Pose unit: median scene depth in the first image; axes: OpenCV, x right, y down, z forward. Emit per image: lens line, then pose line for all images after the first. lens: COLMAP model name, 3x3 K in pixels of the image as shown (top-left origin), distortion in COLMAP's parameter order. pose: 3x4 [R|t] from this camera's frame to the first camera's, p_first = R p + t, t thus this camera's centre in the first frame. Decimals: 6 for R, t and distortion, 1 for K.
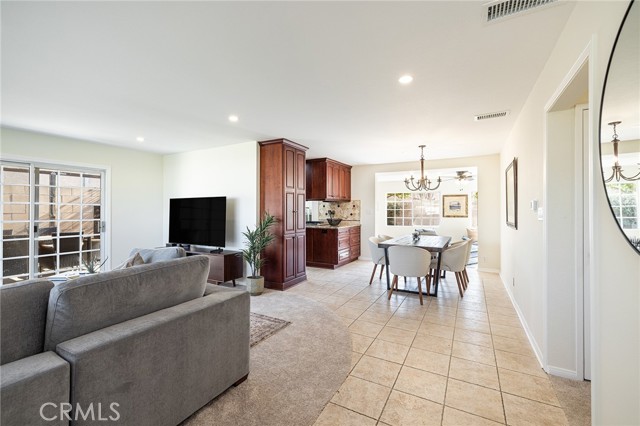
lens RADIAL K [[276.0, 0, 321.3], [0, 276.0, 210.7], [0, 0, 1]] dist [0.010126, -0.000592]
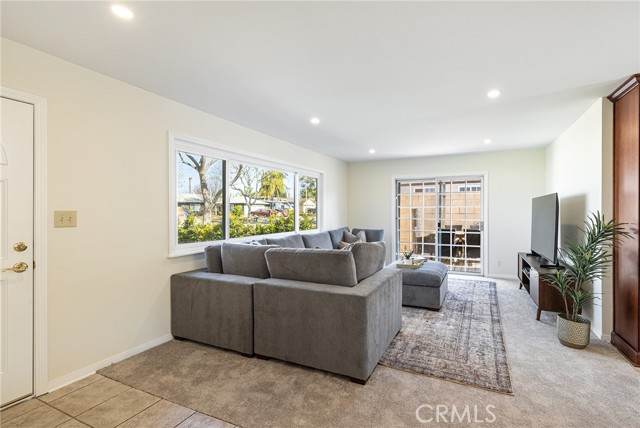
lens RADIAL K [[276.0, 0, 336.7], [0, 276.0, 209.7], [0, 0, 1]] dist [0.010126, -0.000592]
pose [[0.115019, -0.003123, -0.993358, 0.423121], [-0.007048, 0.999967, -0.003959, -0.000403], [0.993338, 0.007457, 0.114993, 0.493173]]
